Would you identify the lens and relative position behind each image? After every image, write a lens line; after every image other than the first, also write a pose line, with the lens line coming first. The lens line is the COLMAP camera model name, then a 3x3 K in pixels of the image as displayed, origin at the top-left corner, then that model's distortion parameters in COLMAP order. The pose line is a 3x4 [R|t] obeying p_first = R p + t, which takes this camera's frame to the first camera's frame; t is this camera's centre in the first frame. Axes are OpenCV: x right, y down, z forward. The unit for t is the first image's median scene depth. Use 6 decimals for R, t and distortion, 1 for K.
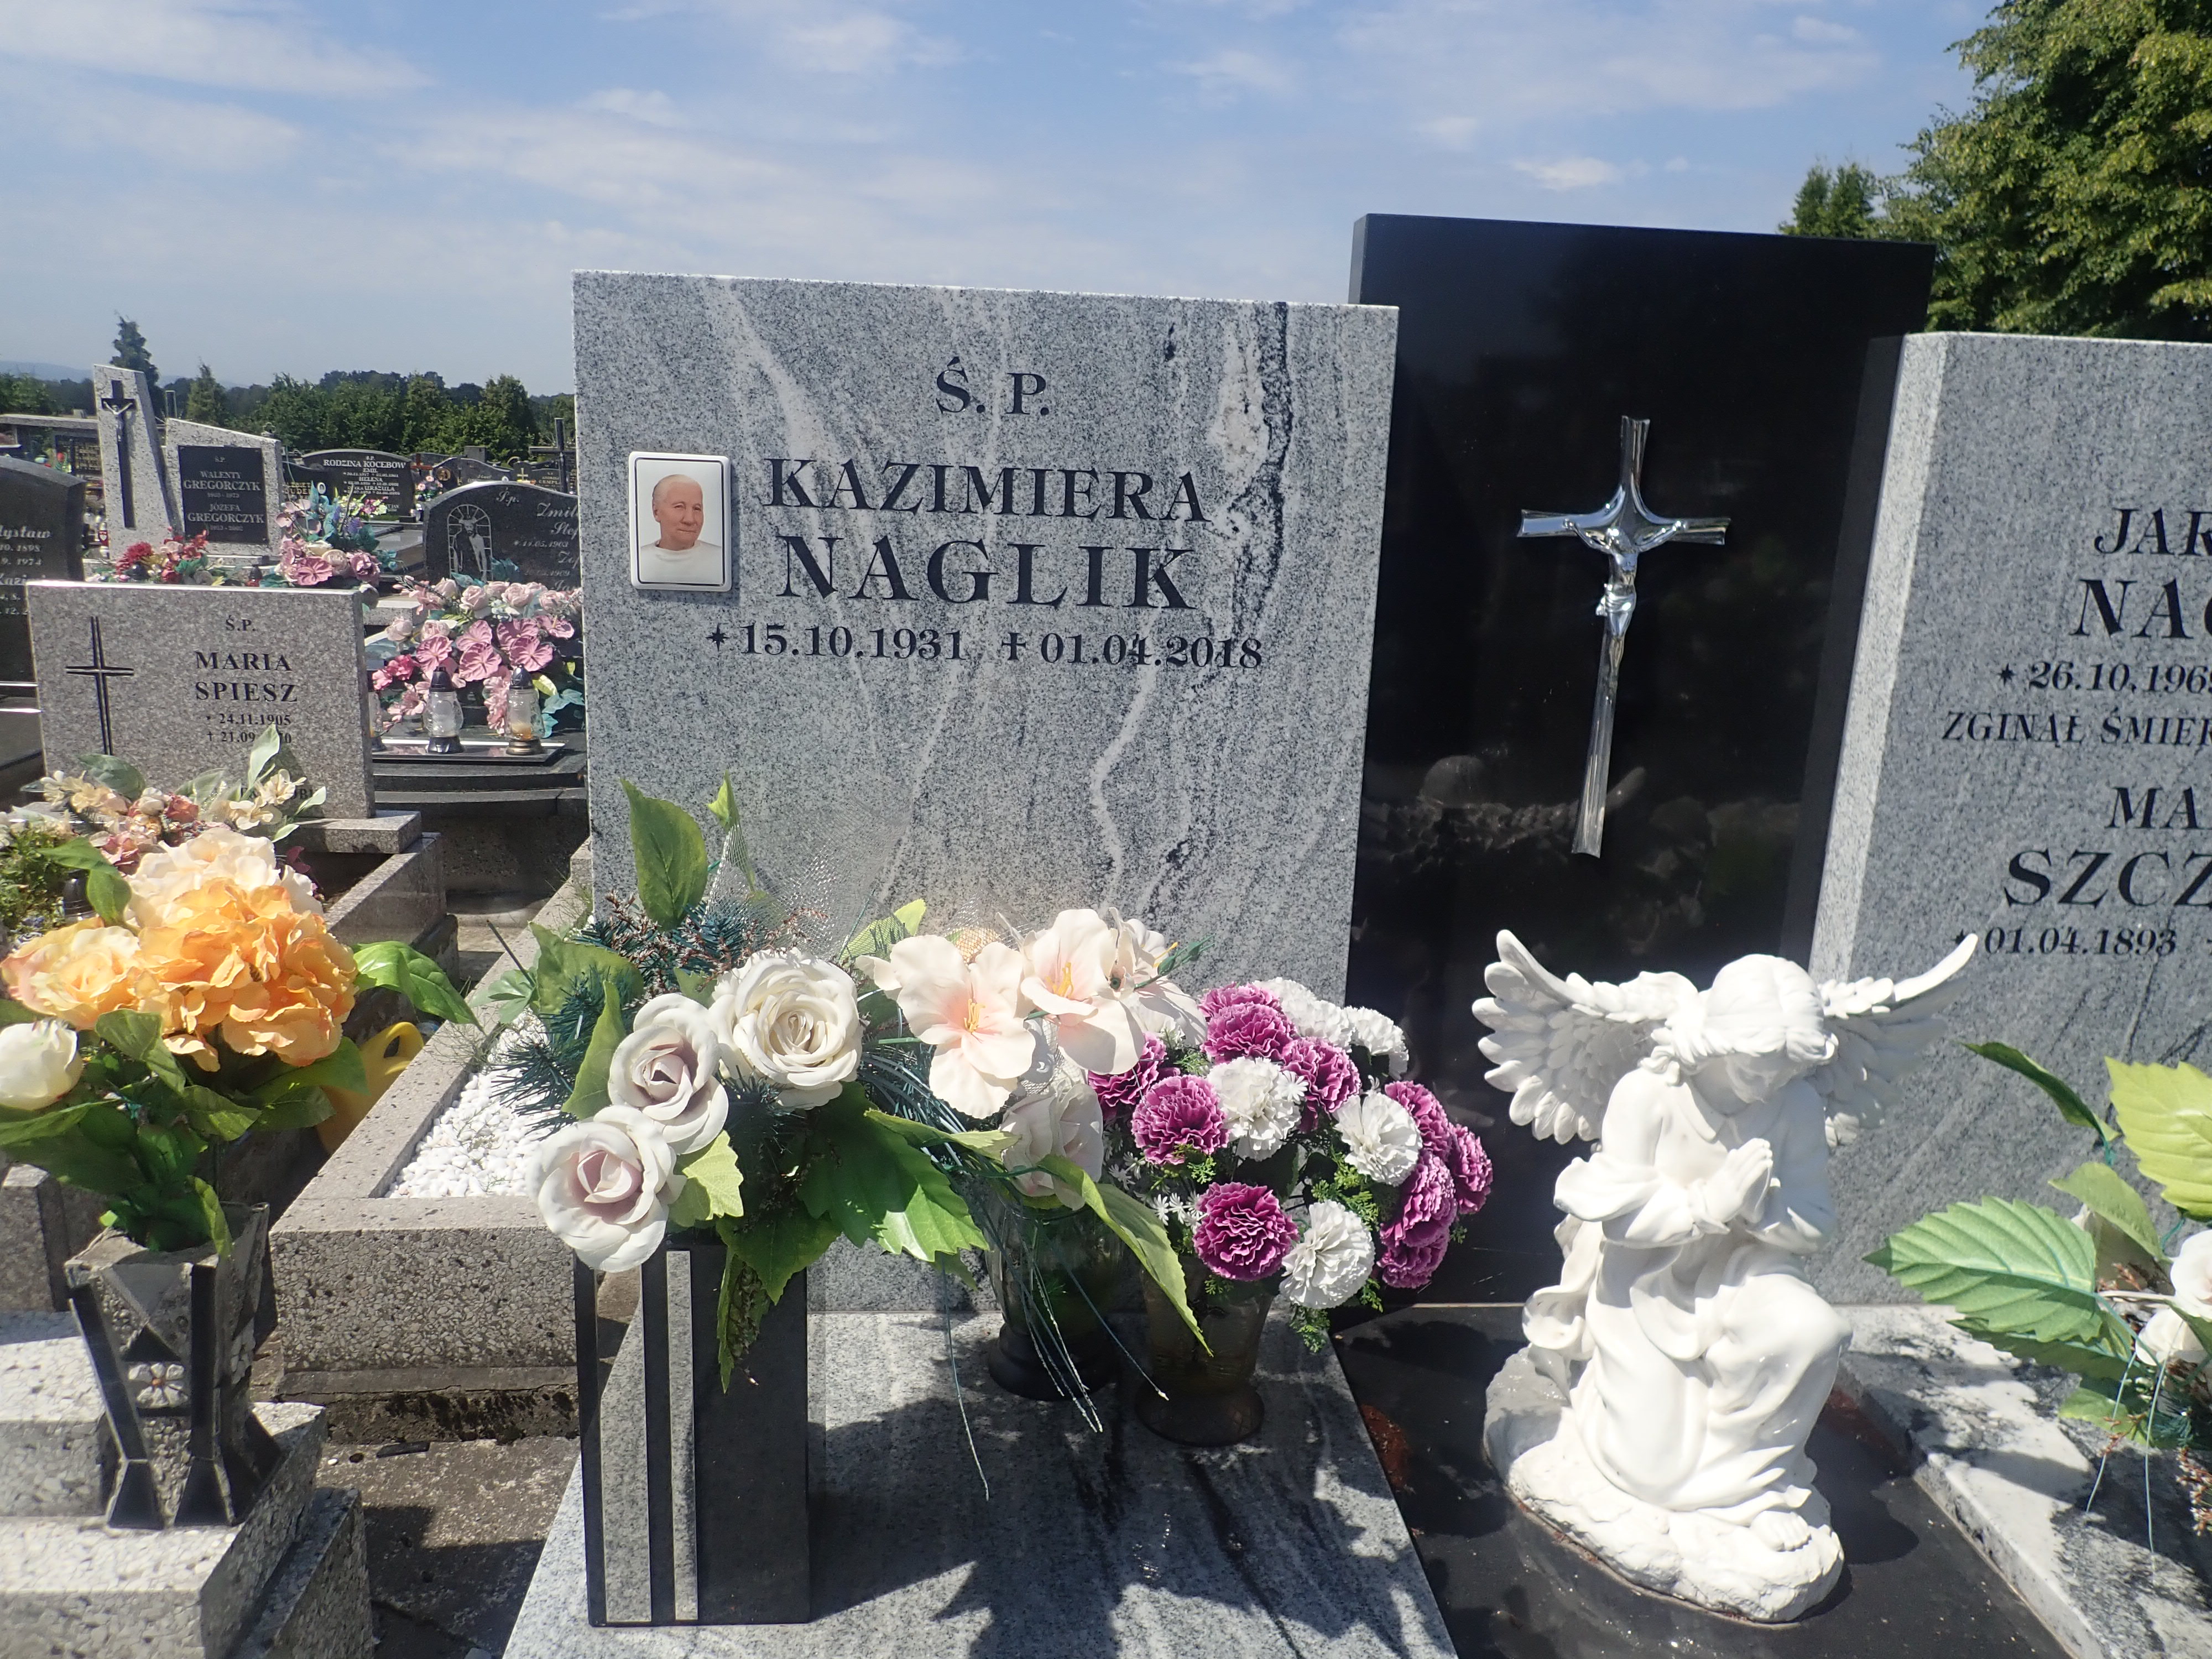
lens RADIAL K [[1612.5, 0, 1106.0], [0, 1612.5, 829.5], [0, 0, 1]] dist [0.003969, -0.009111]
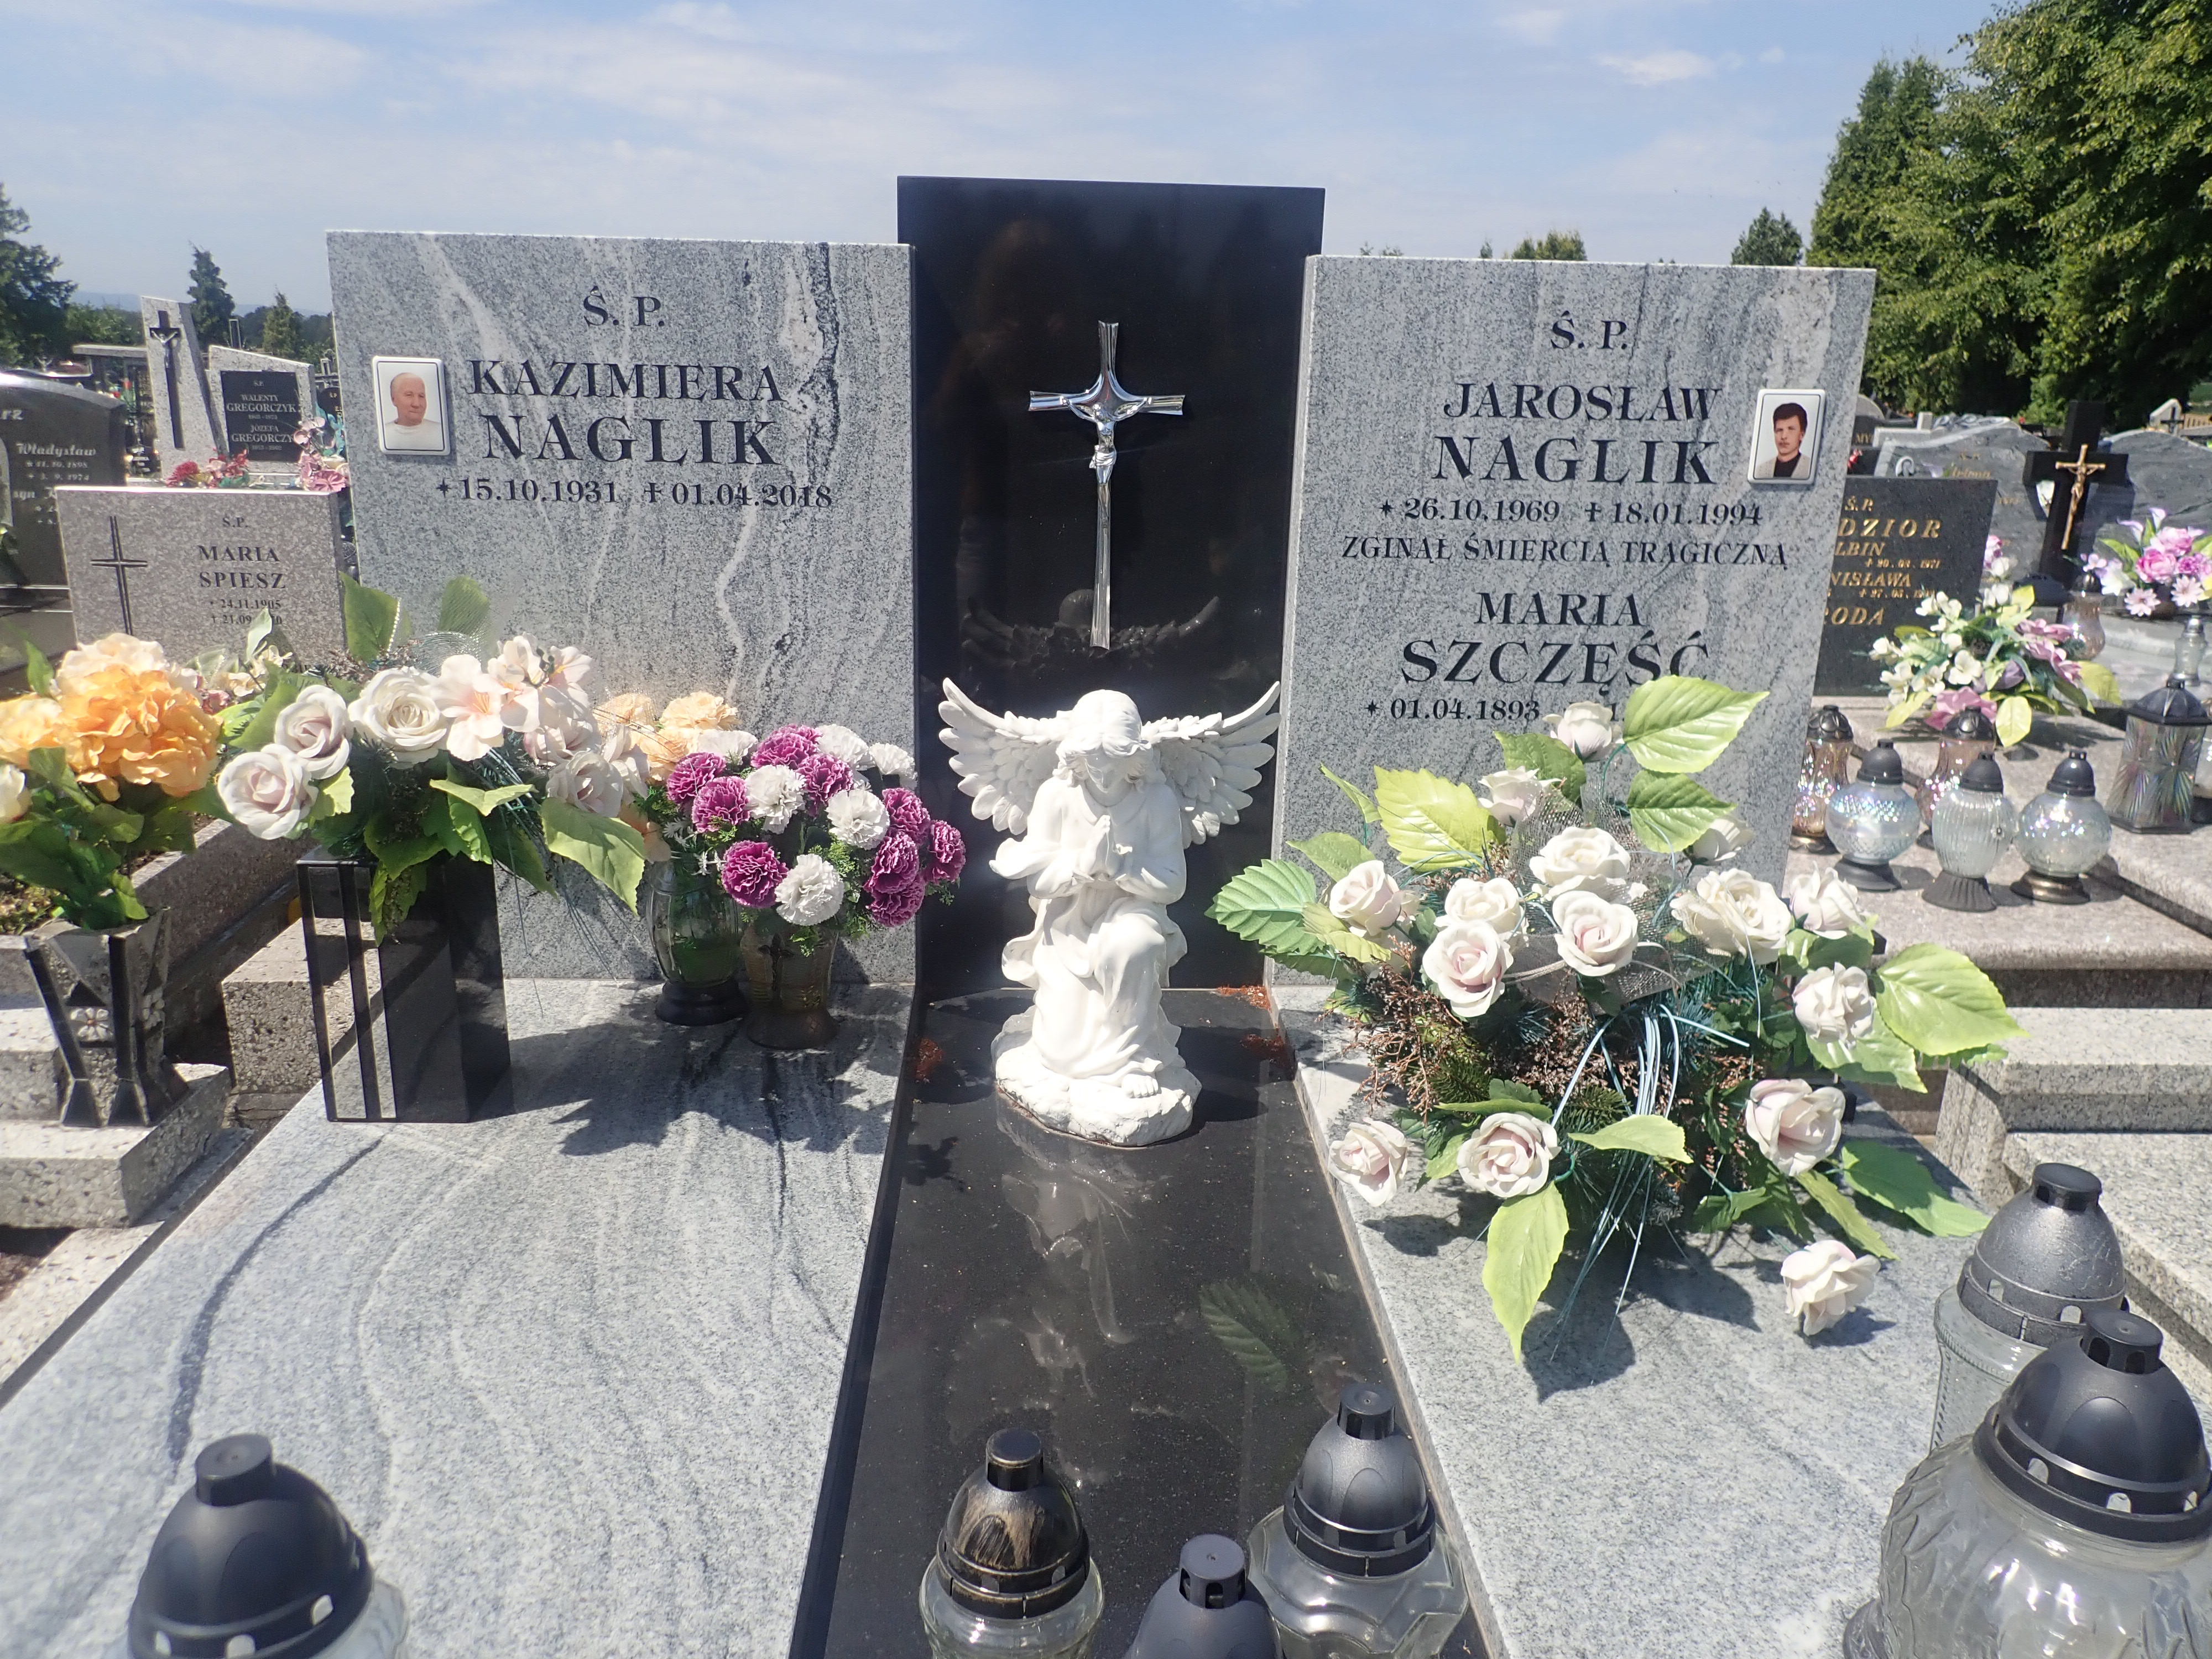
lens RADIAL K [[1608.3, 0, 1097.7], [0, 1608.3, 824.3], [0, 0, 1]] dist [0.003930, -0.010121]
pose [[0.998918, -0.001303, -0.046485, 0.391202], [0.003465, 0.998914, 0.046456, 0.110657], [0.046374, -0.046566, 0.997838, -0.394628]]
